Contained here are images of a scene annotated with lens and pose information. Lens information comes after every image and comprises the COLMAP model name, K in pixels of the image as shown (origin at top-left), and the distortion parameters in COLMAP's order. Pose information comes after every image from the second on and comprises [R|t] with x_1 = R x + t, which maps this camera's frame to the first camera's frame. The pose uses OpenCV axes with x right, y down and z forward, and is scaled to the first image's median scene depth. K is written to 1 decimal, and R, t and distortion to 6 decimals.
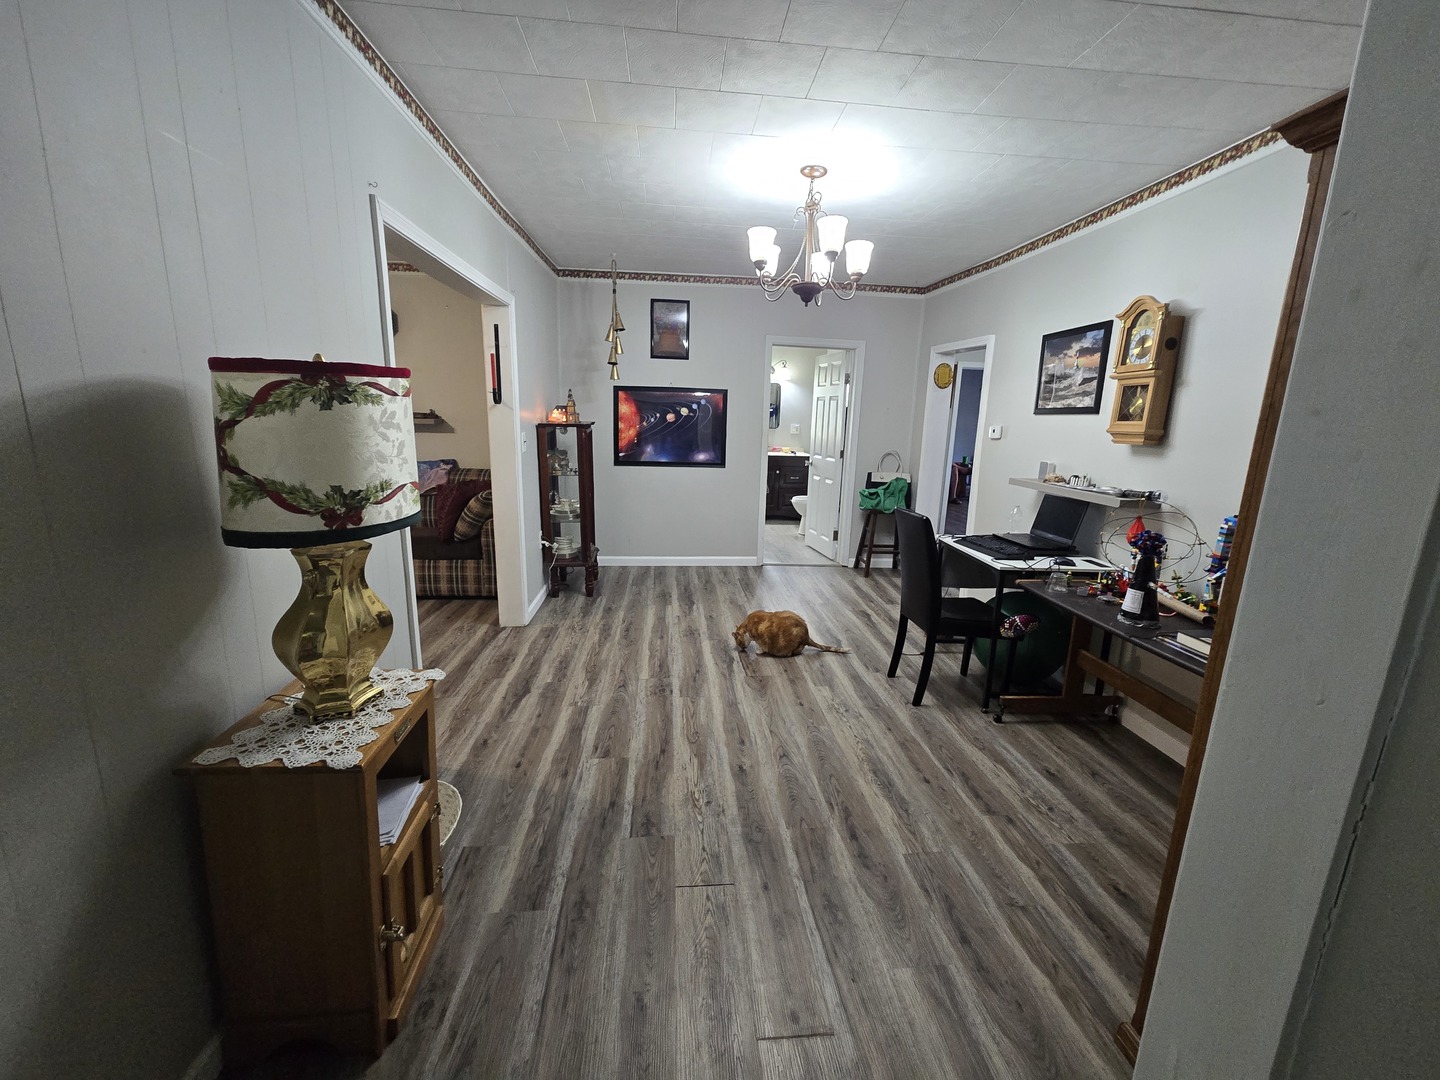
lens RADIAL K [[587.6, 0, 723.2], [0, 587.6, 541.0], [0, 0, 1]] dist [-0.000401, 0.000147]
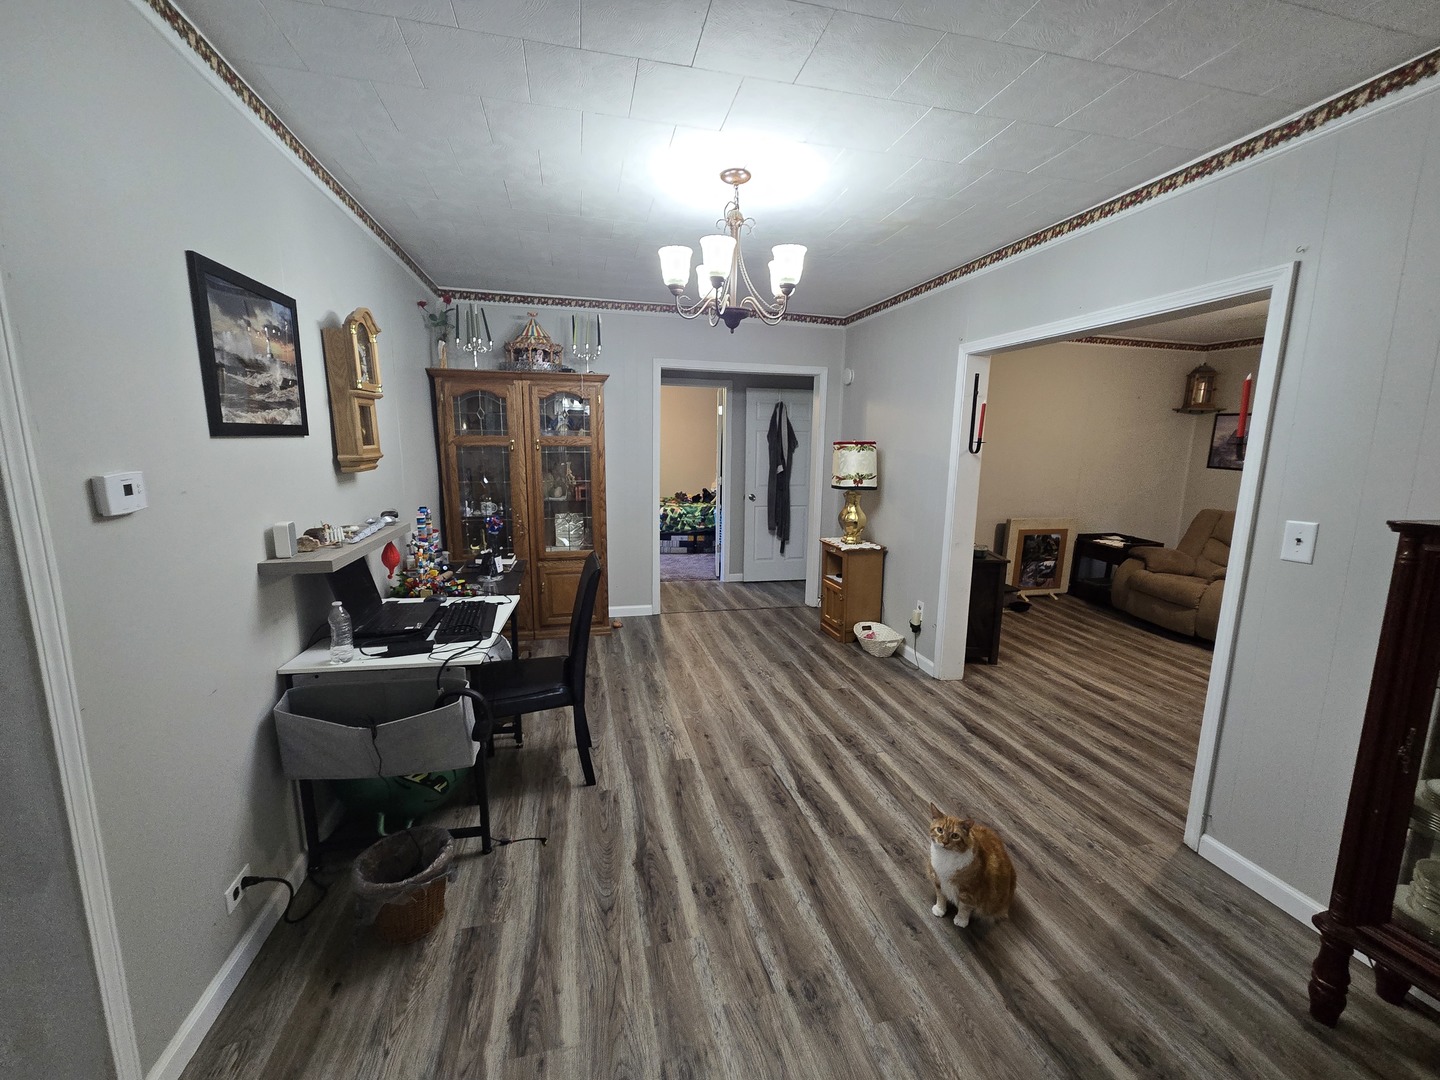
lens RADIAL K [[597.3, 0, 729.0], [0, 597.3, 544.2], [0, 0, 1]] dist [0.000541, 0.000170]
pose [[-0.985311, -0.017256, -0.169897, 0.225491], [-0.079189, 0.927620, 0.365035, -0.334032], [0.151301, 0.373127, -0.915360, 1.494307]]
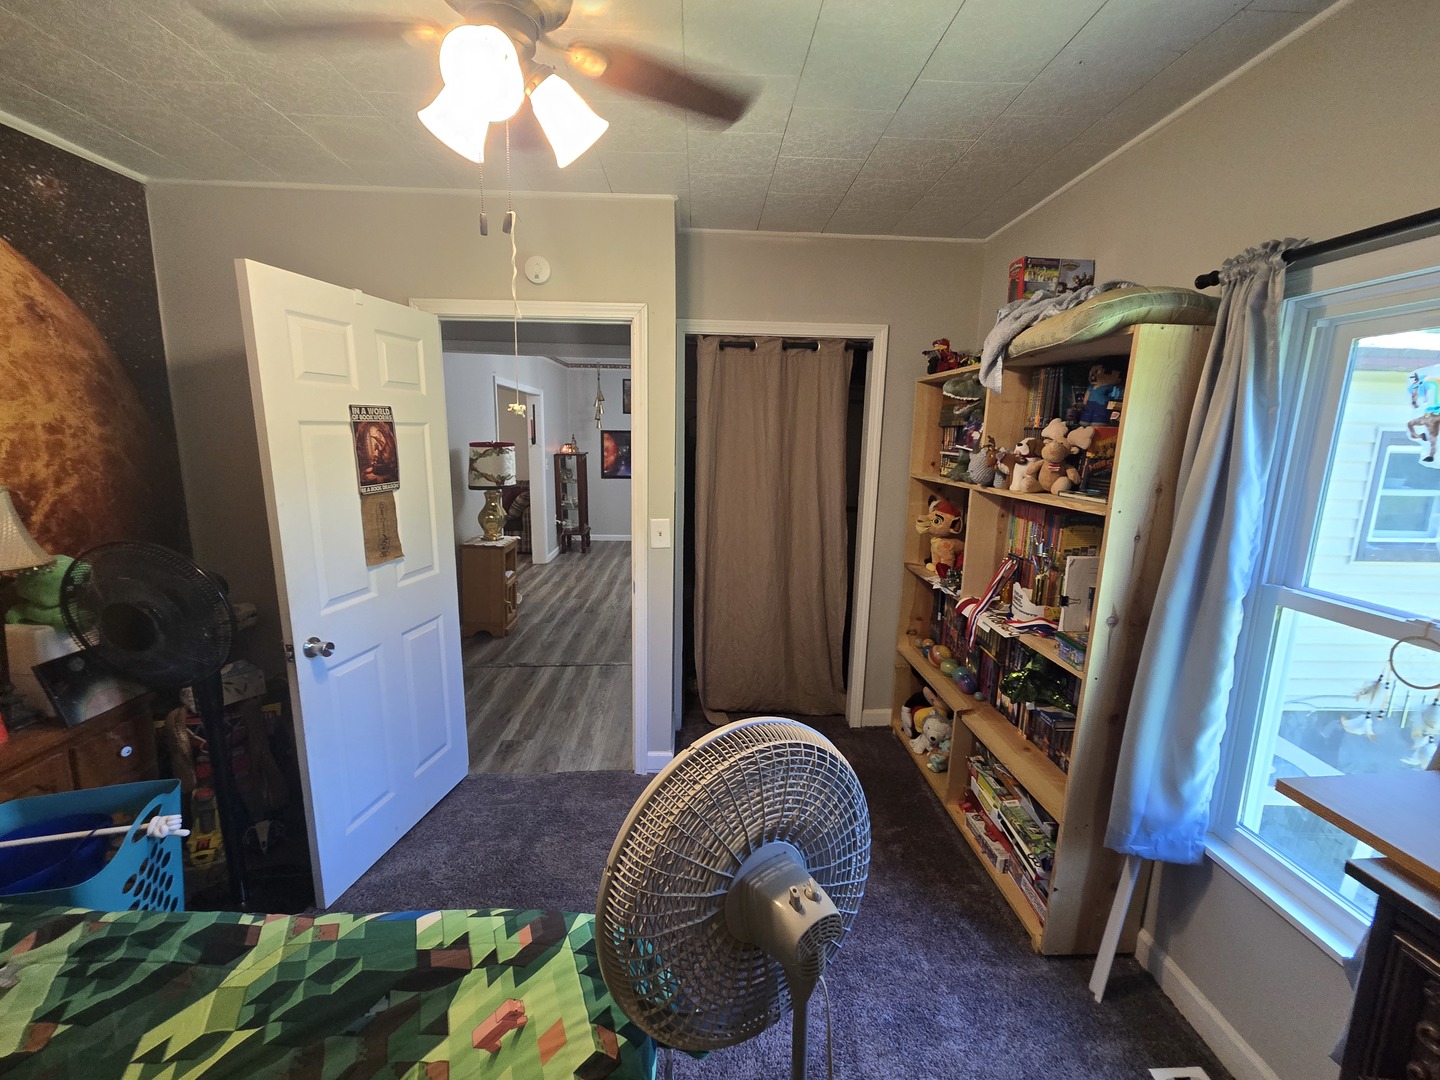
lens RADIAL K [[581.7, 0, 711.5], [0, 581.7, 543.0], [0, 0, 1]] dist [-0.000139, 0.000044]
pose [[0.998622, 0.001147, -0.052473, 0.302664], [-0.002851, 0.999470, -0.032425, 0.151615], [0.052408, 0.032530, 0.998096, -0.875722]]
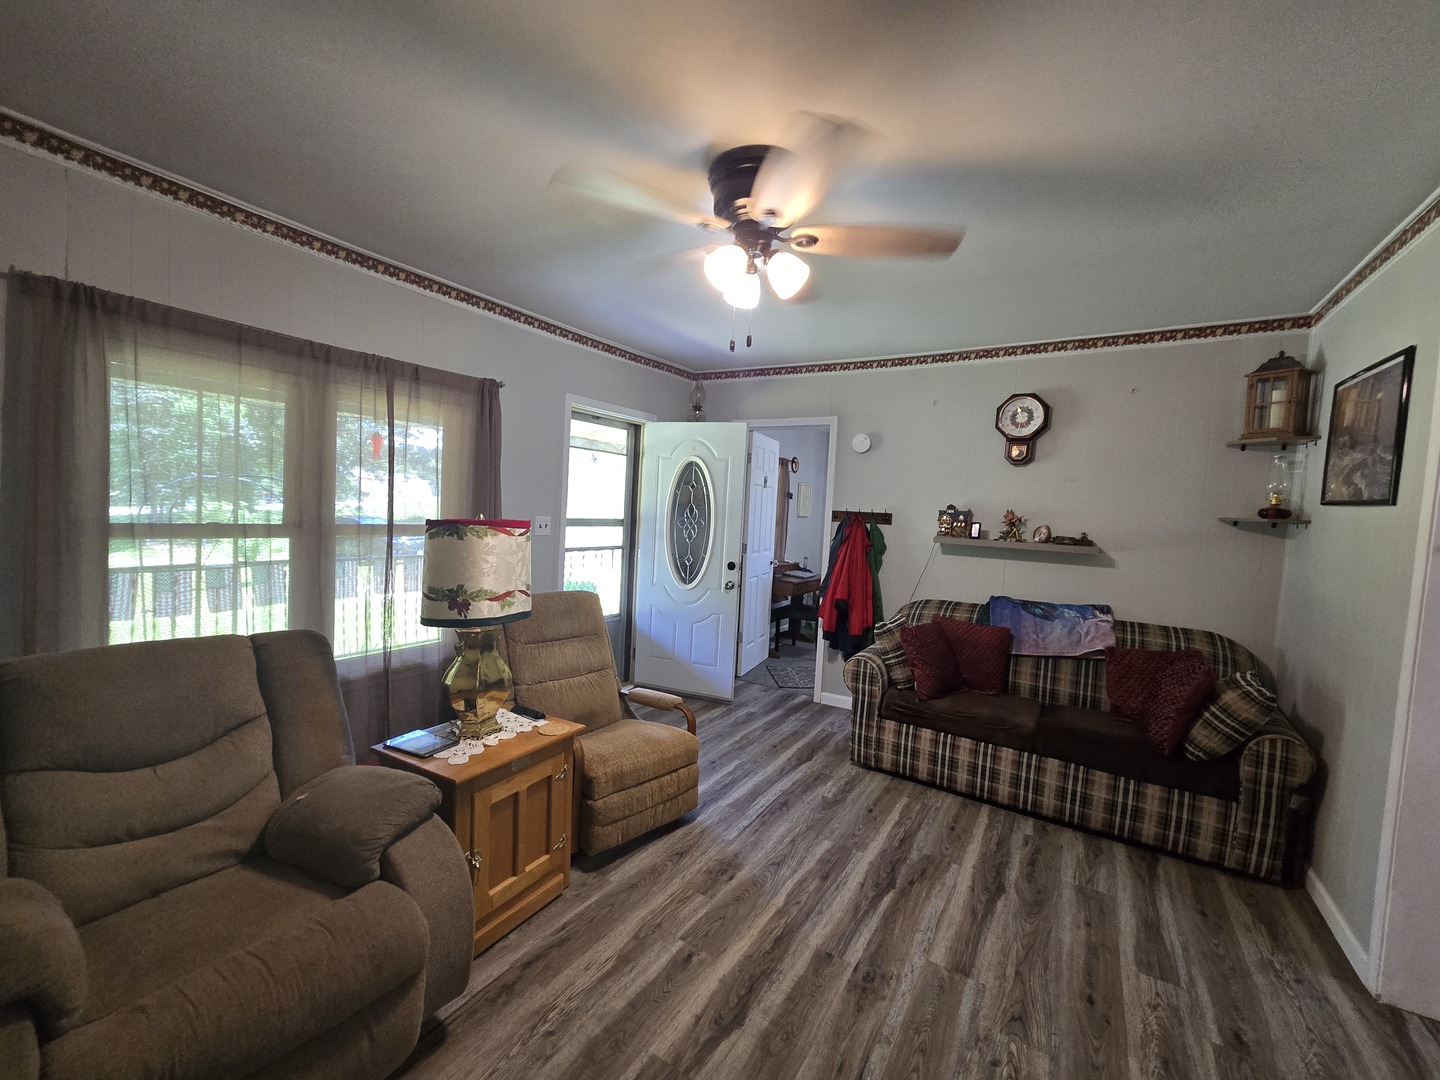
lens RADIAL K [[596.5, 0, 722.3], [0, 596.5, 538.3], [0, 0, 1]] dist [-0.000859, 0.003265]
pose [[0.804888, 0.045148, -0.591707, -0.586258], [-0.153603, 0.978971, -0.134247, -0.077729], [0.573202, 0.198942, 0.794897, 0.263851]]
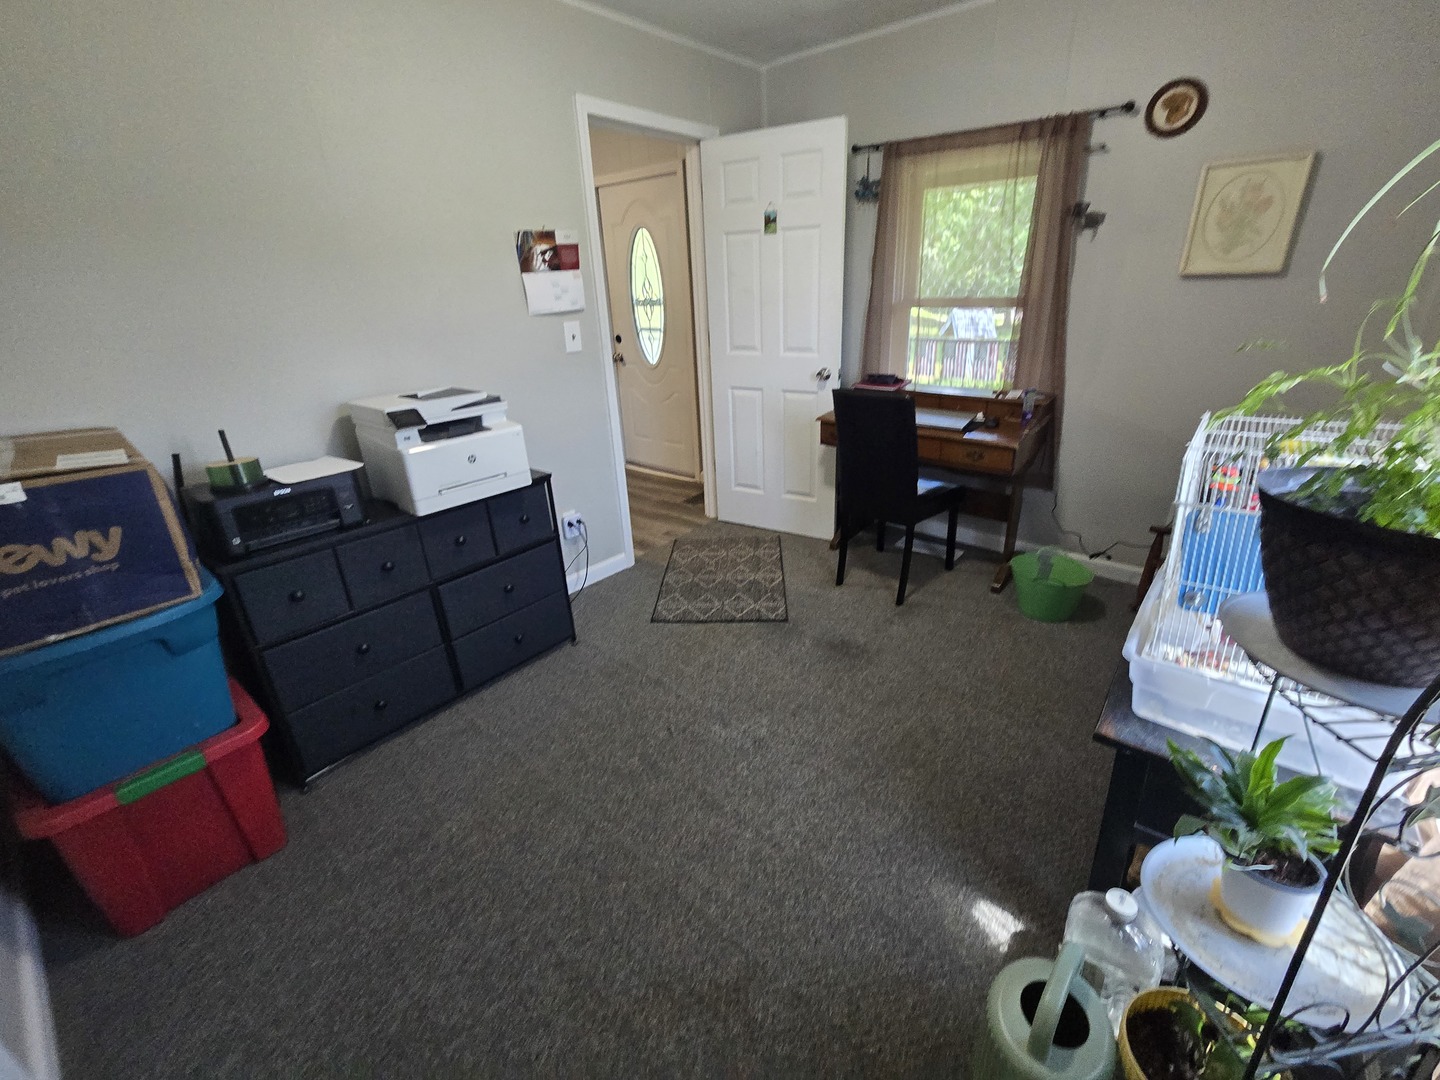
lens RADIAL K [[600.9, 0, 725.0], [0, 600.9, 539.9], [0, 0, 1]] dist [-0.000684, 0.000381]
pose [[-0.715390, 0.268368, -0.645133, -0.676412], [-0.139909, 0.849582, 0.508562, -0.464212], [0.684575, 0.454080, -0.570235, 2.085306]]
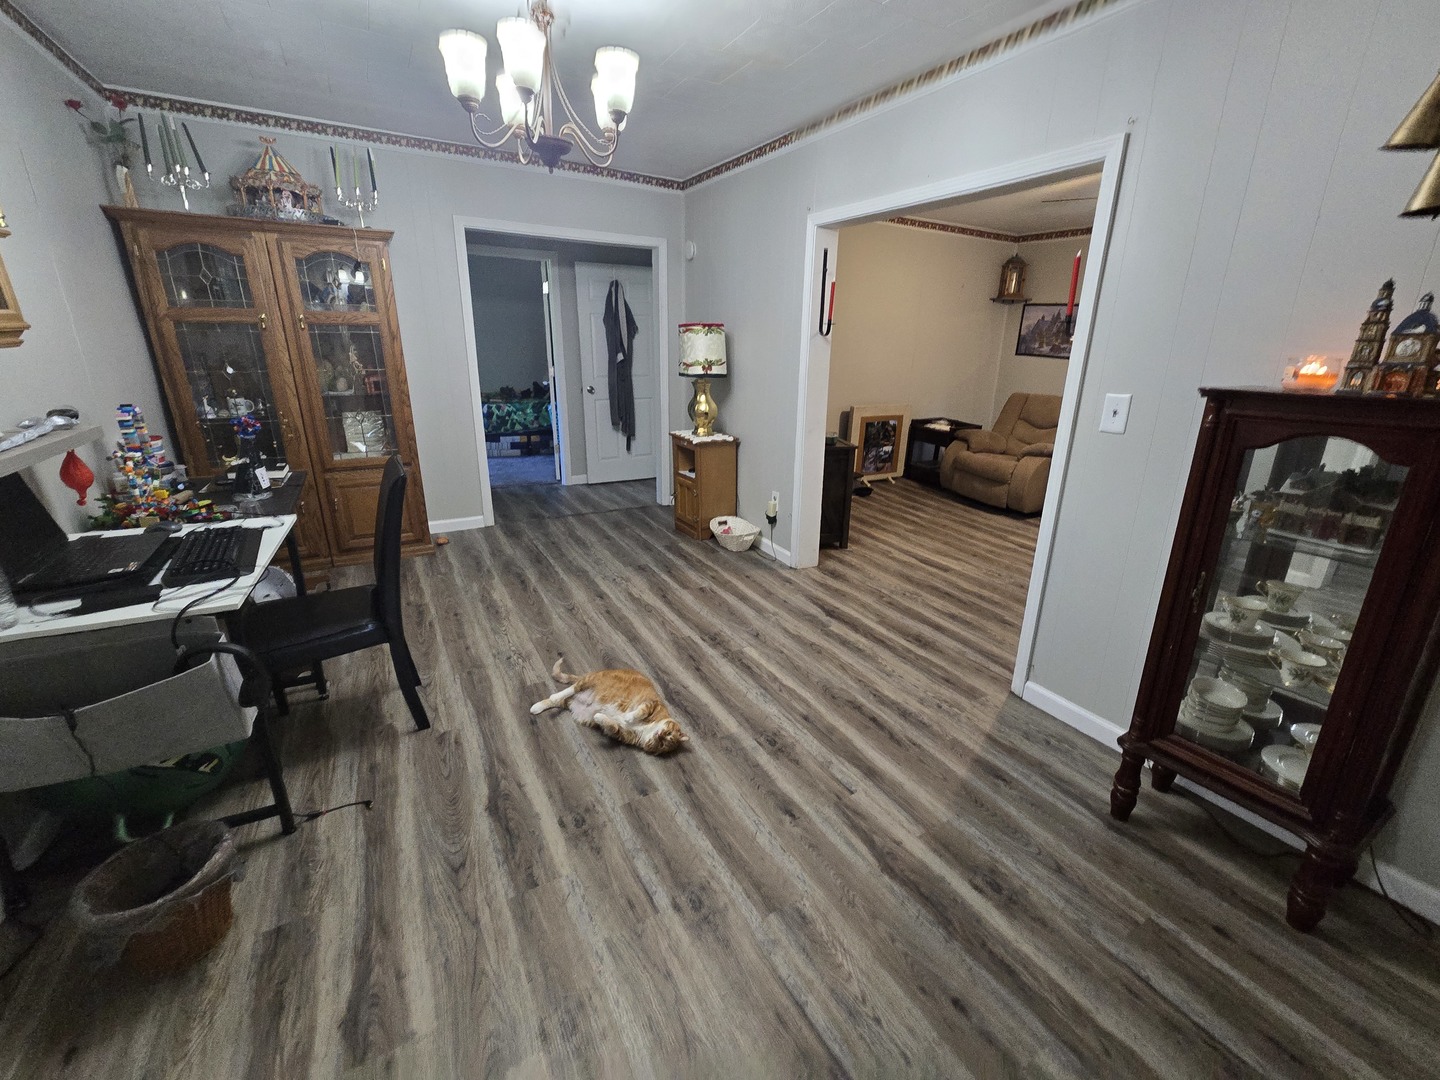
lens RADIAL K [[607.6, 0, 746.4], [0, 607.6, 529.9], [0, 0, 1]] dist [0.000259, 0.000831]
pose [[-0.898684, 0.083225, -0.430627, 0.216627], [-0.140738, 0.875192, 0.462852, -0.304709], [0.415403, 0.476563, -0.774808, 1.443284]]
